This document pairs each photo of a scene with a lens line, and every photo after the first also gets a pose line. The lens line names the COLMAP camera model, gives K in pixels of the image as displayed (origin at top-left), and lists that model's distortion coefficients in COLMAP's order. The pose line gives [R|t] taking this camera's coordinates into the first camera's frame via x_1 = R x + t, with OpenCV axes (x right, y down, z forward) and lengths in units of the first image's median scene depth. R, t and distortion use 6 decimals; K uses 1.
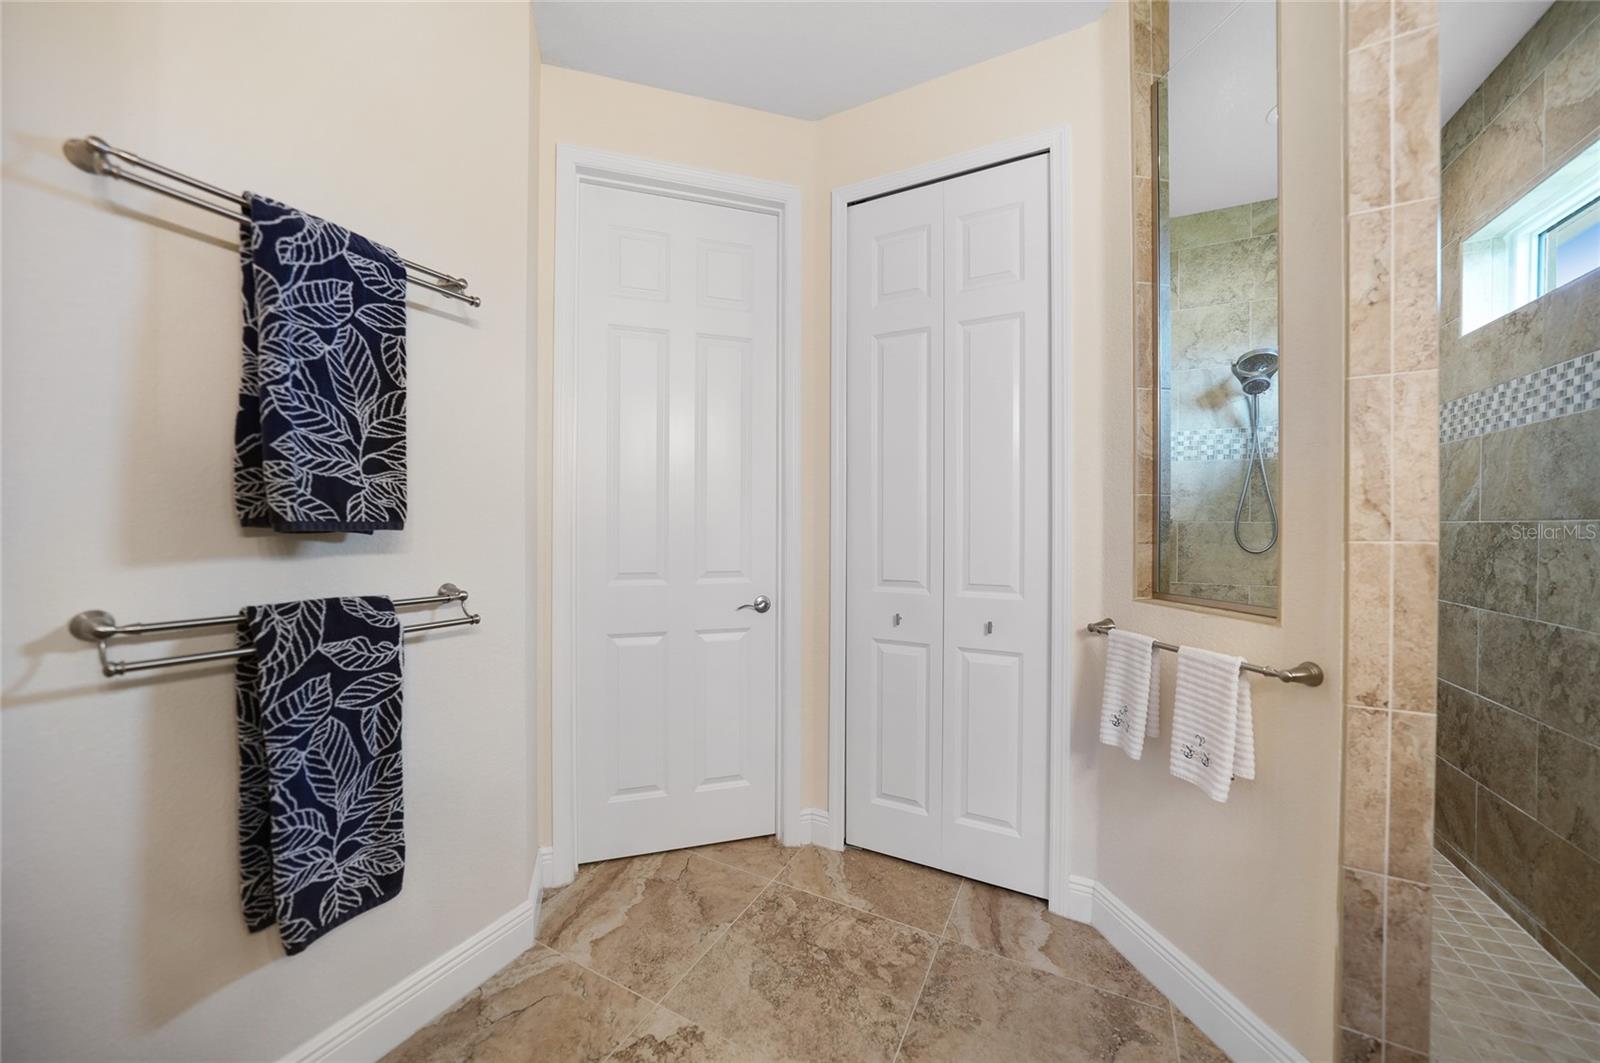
lens RADIAL K [[580.1, 0, 788.1], [0, 580.1, 532.4], [0, 0, 1]] dist [-0.020326, 0.000440]
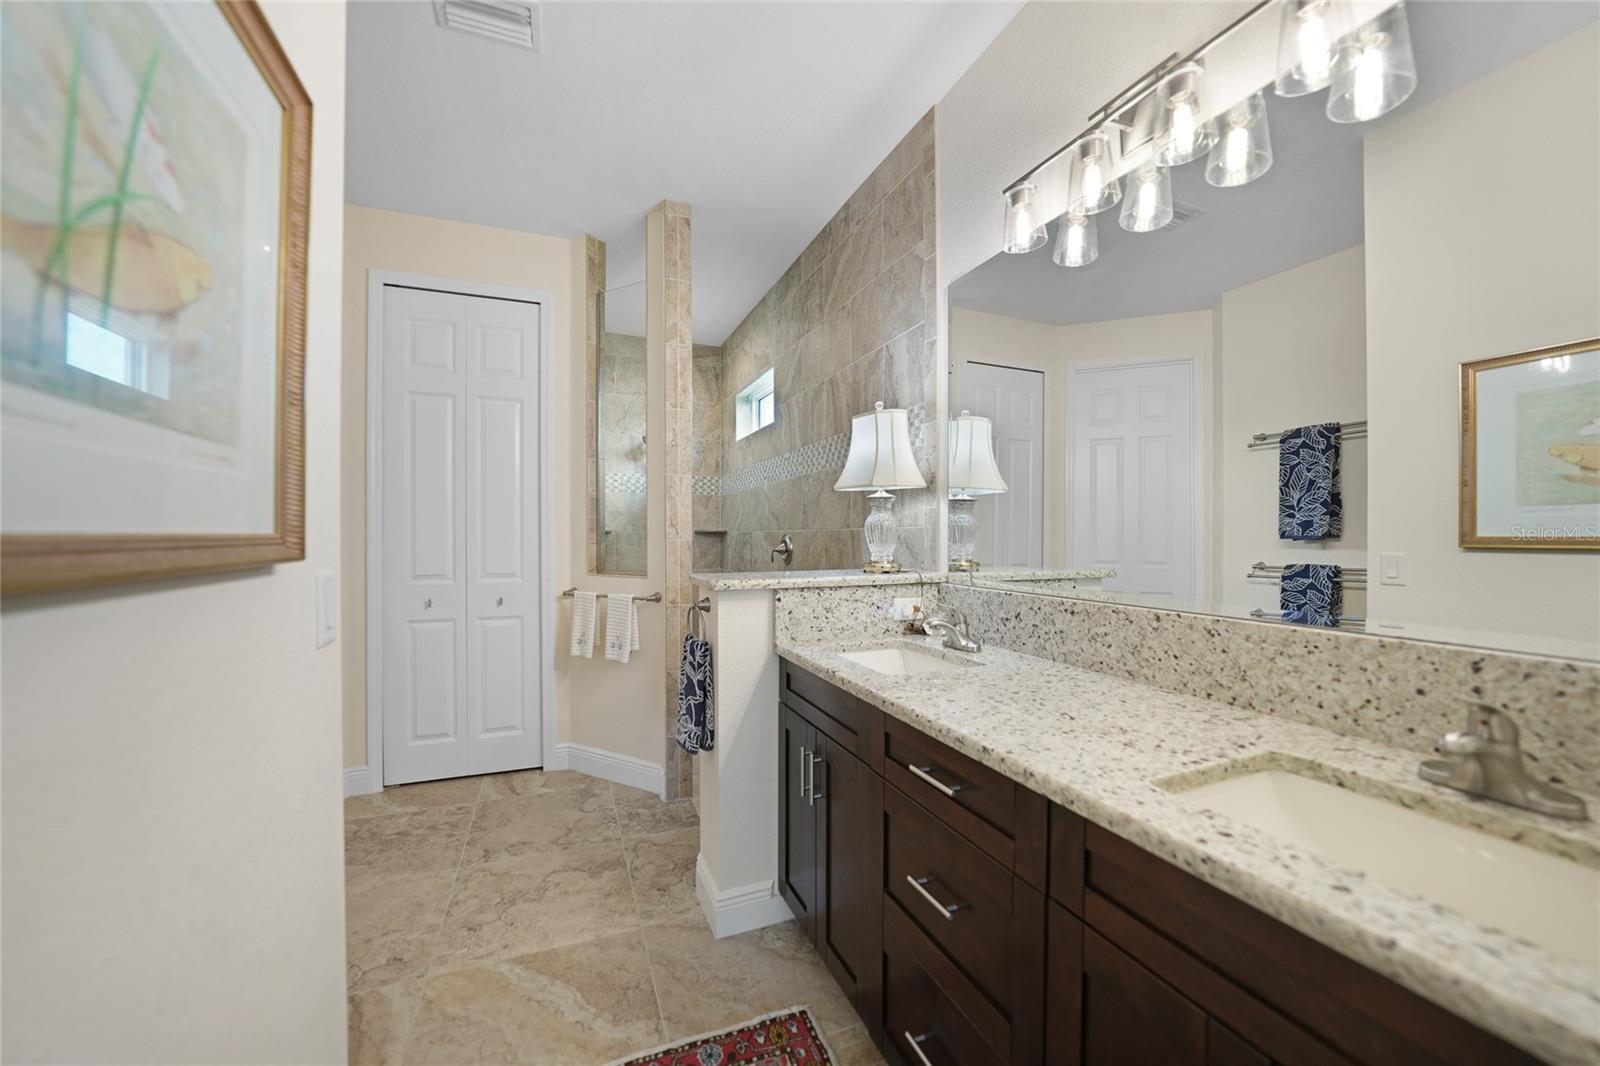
lens RADIAL K [[580.1, 0, 788.1], [0, 580.1, 533.9], [0, 0, 1]] dist [-0.020326, 0.000440]
pose [[0.647249, -0.000773, 0.762278, -0.366956], [0.011542, 0.999895, -0.008787, 0.011541], [-0.762191, 0.014486, 0.647190, -0.641575]]
